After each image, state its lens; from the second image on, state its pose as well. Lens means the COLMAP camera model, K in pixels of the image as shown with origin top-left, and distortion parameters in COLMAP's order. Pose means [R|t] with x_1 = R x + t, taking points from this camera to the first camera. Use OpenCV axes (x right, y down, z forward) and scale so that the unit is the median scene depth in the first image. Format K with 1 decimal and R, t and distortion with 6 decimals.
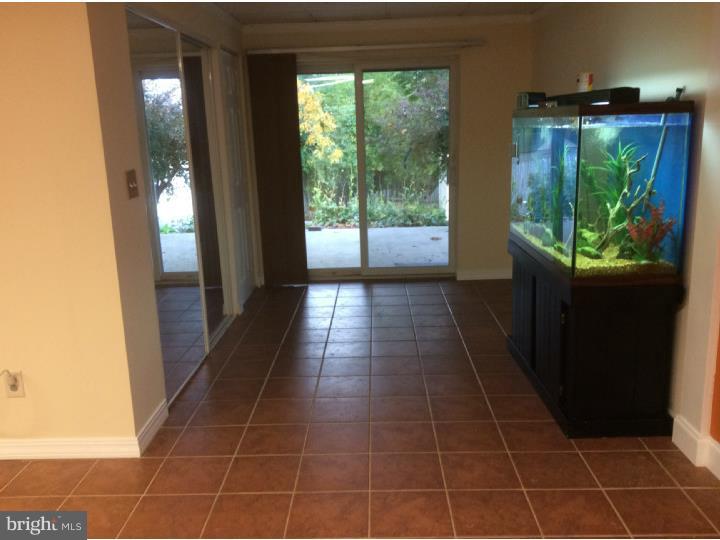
lens RADIAL K [[647.7, 0, 360.0], [0, 647.7, 270.0], [0, 0, 1]] dist [0.179381, -0.532758]
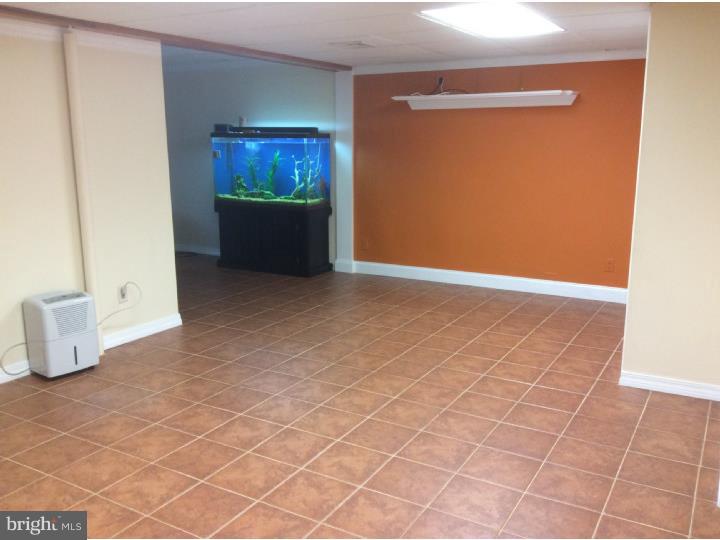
lens RADIAL K [[647.7, 0, 360.0], [0, 647.7, 270.0], [0, 0, 1]] dist [0.179381, -0.532758]
pose [[0.486780, -0.144781, 0.861443, -1.628177], [0.167477, 0.983343, 0.070632, 0.100881], [-0.857320, 0.109890, 0.502919, -0.320302]]
